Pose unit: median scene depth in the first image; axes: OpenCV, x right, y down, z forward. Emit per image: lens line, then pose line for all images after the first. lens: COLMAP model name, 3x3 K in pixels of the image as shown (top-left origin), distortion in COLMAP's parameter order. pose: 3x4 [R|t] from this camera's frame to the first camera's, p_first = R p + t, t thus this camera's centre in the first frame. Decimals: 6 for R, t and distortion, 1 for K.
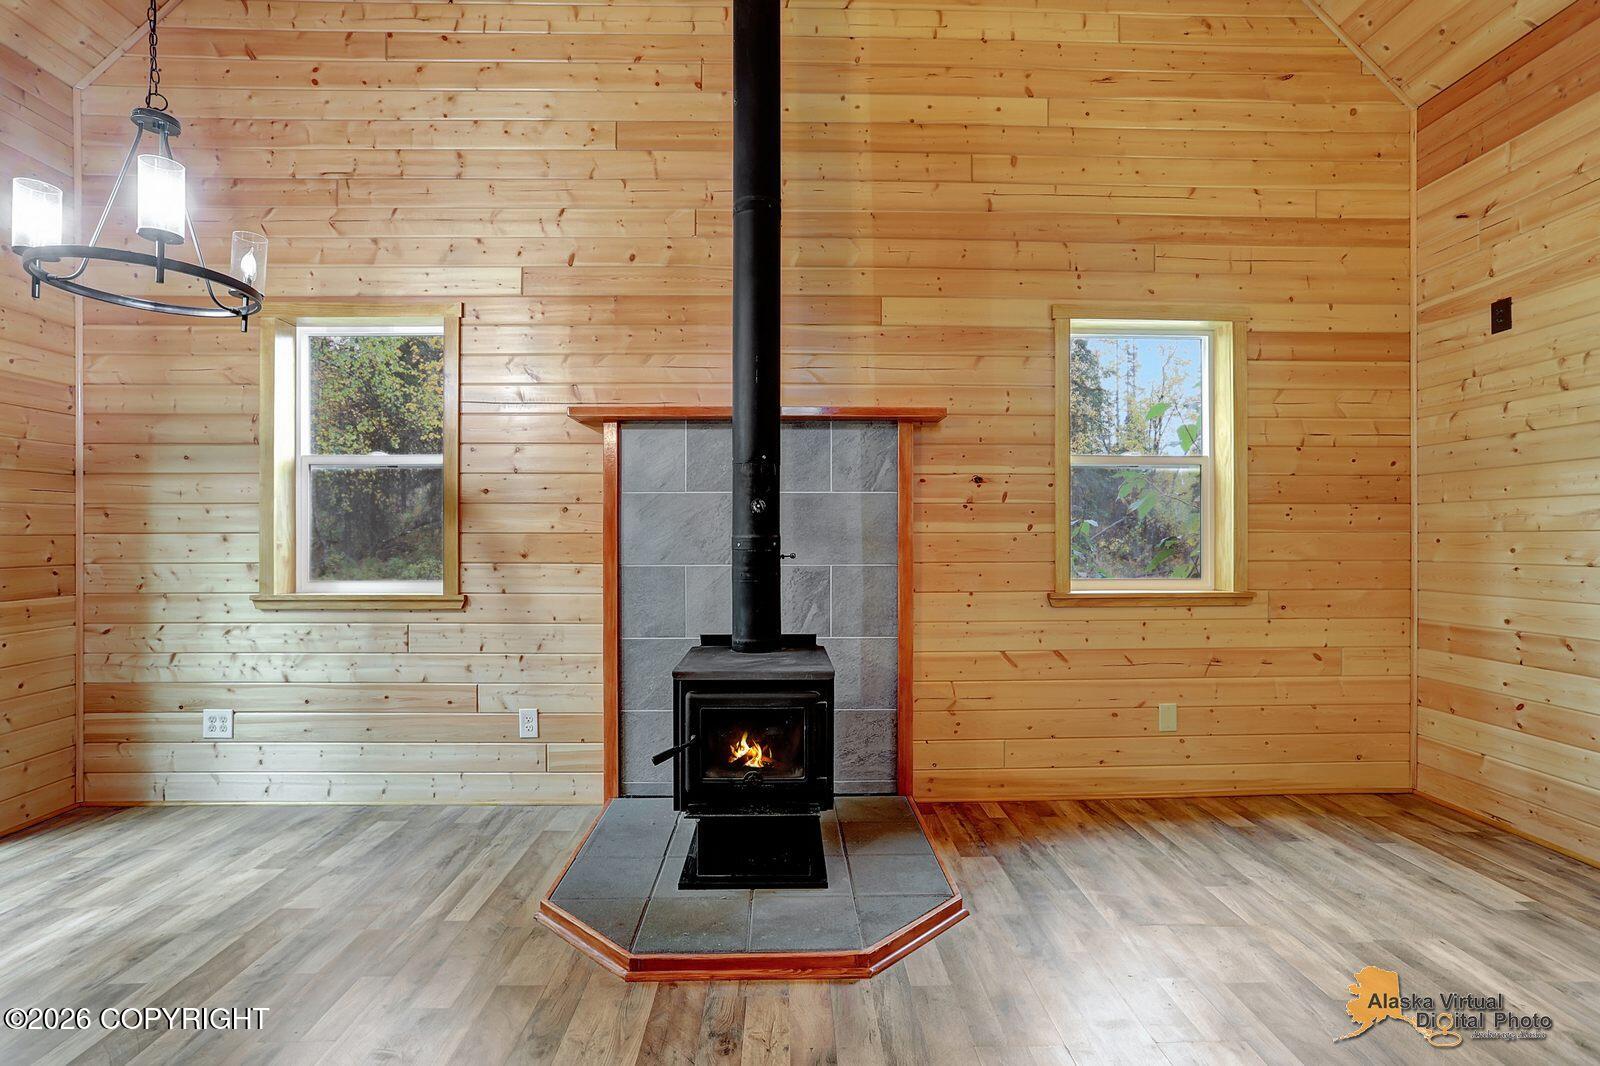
lens RADIAL K [[788.1, 0, 815.3], [0, 788.1, 532.2], [0, 0, 1]] dist [-0.025185, 0.013267]
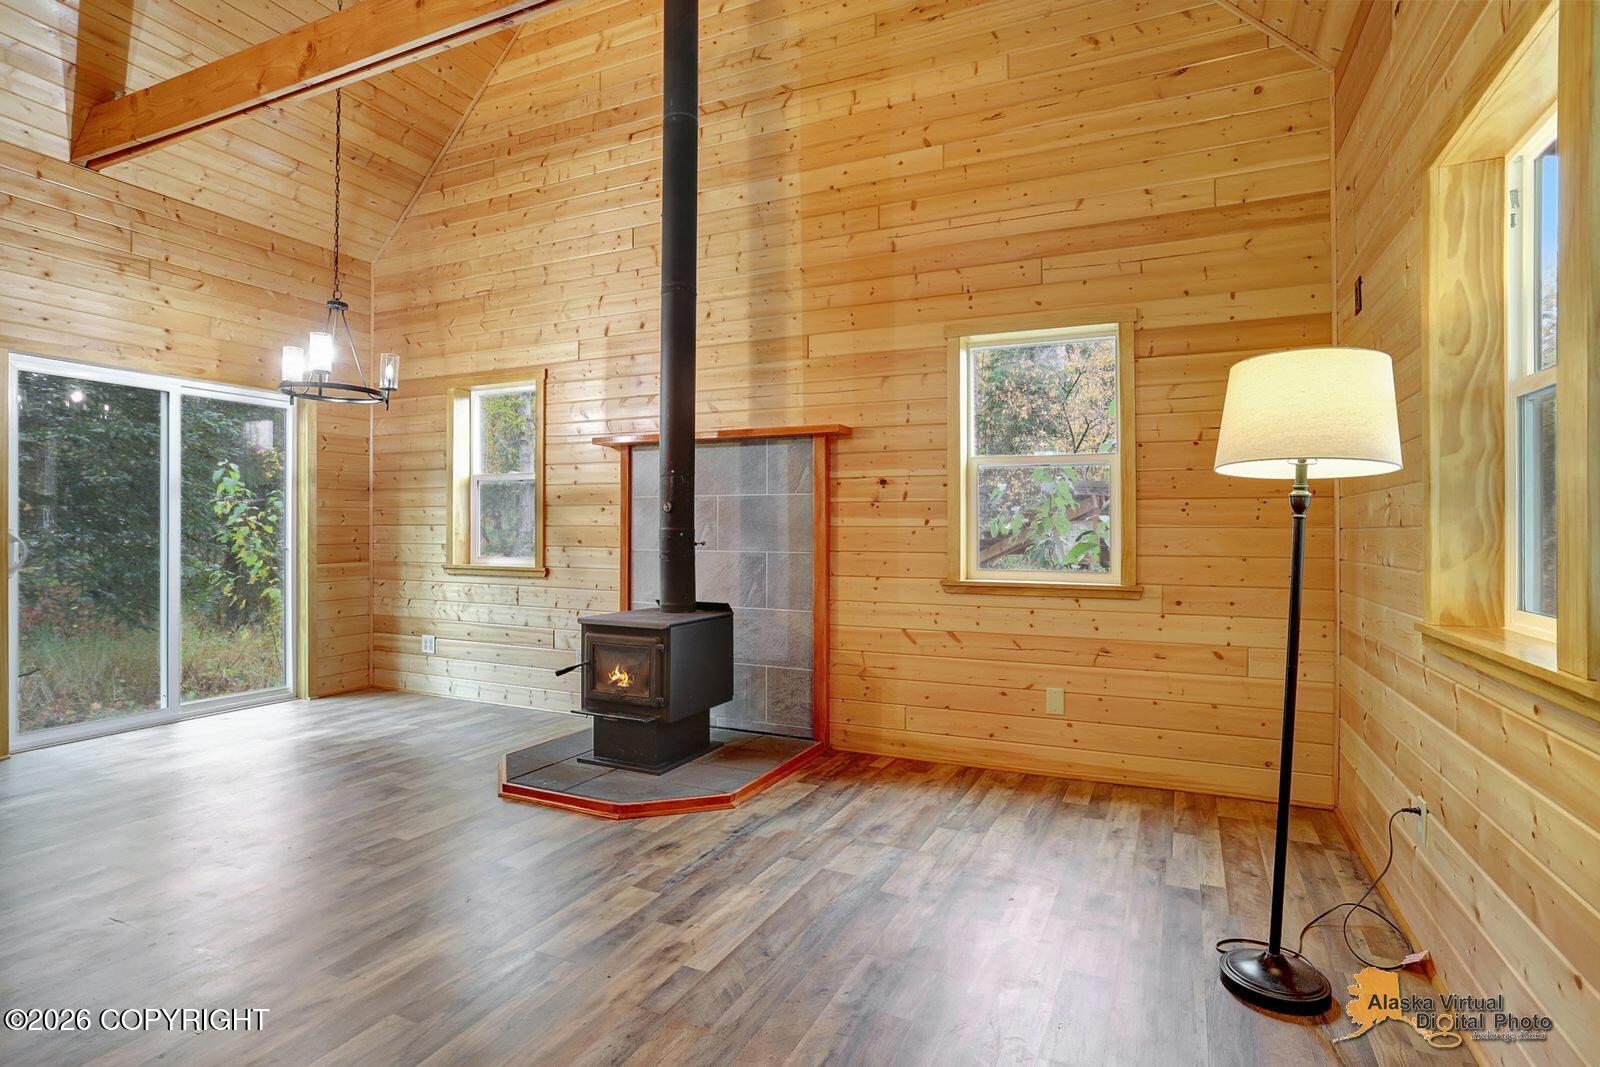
lens RADIAL K [[894.5, 0, 870.7], [0, 894.5, 516.6], [0, 0, 1]] dist [-0.013855, -0.002900]
pose [[0.890498, -0.001241, -0.454985, 0.823121], [-0.002445, 0.999969, -0.007513, -0.004557], [0.454980, 0.007803, 0.890468, -0.205151]]
